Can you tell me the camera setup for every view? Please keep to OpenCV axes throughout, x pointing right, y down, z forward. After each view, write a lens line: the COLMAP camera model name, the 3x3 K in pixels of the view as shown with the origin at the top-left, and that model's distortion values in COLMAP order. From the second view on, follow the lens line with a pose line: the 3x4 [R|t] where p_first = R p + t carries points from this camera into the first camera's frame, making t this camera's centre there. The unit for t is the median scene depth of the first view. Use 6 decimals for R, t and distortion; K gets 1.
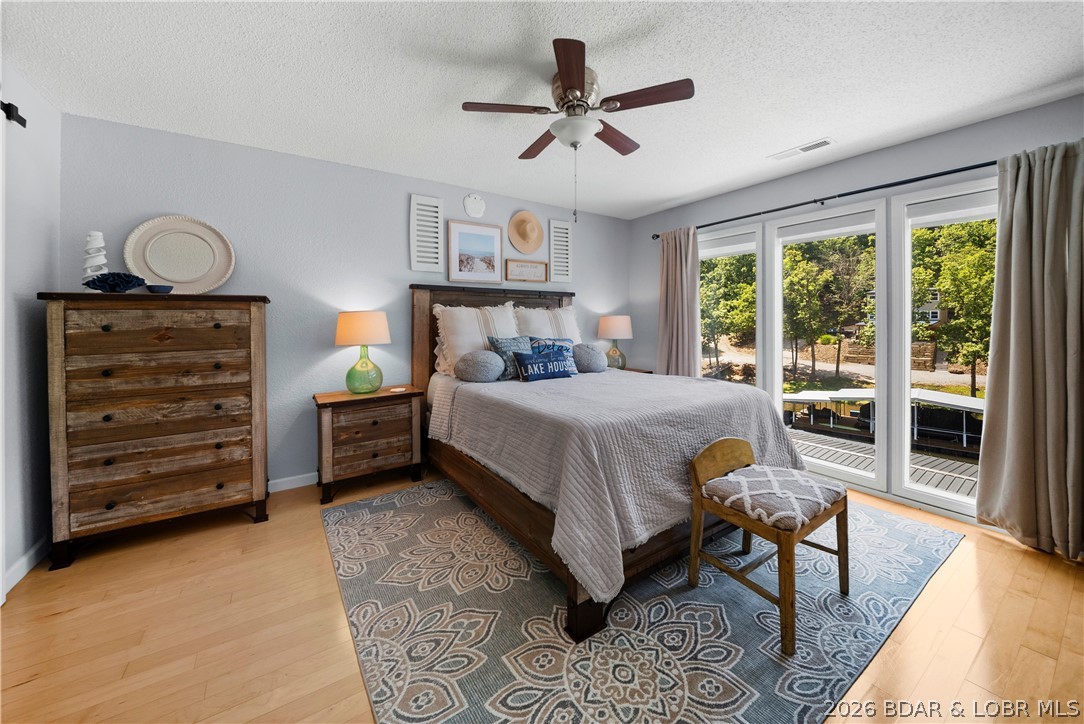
lens RADIAL K [[390.6, 0, 535.7], [0, 390.6, 320.7], [0, 0, 1]] dist [-0.000073, -0.003466]
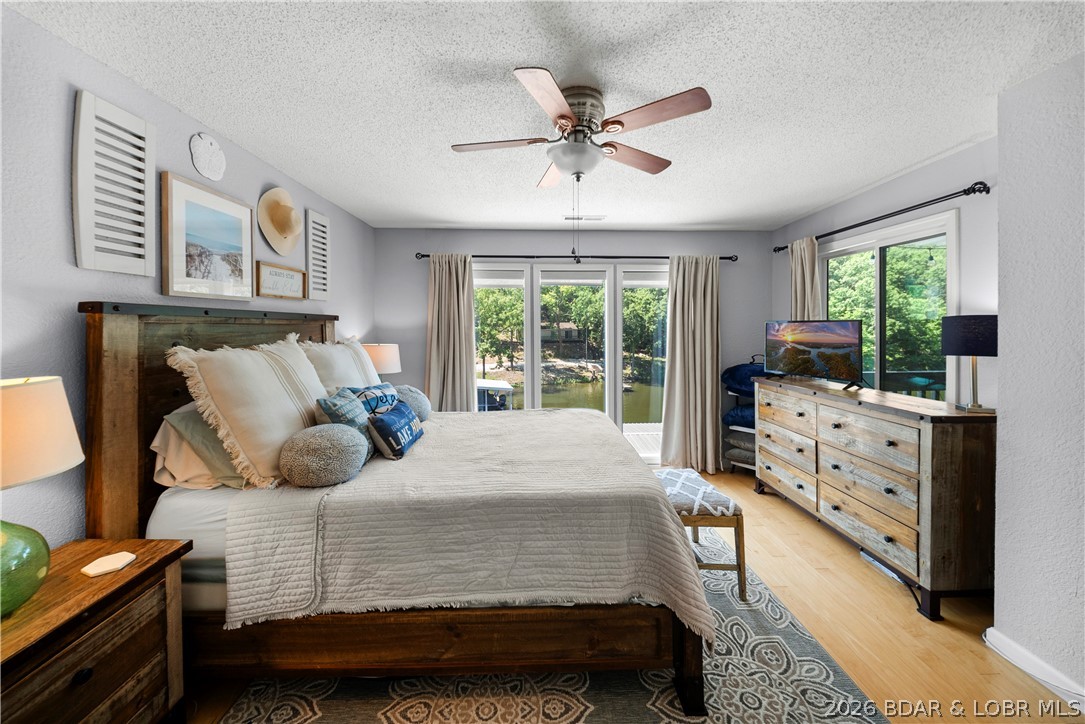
lens RADIAL K [[391.0, 0, 542.8], [0, 391.0, 326.5], [0, 0, 1]] dist [-0.000073, -0.003466]
pose [[0.536457, 0.000885, 0.843927, -0.394692], [0.000109, 0.999999, -0.001118, -0.062837], [-0.843928, 0.000692, 0.536456, 0.344697]]
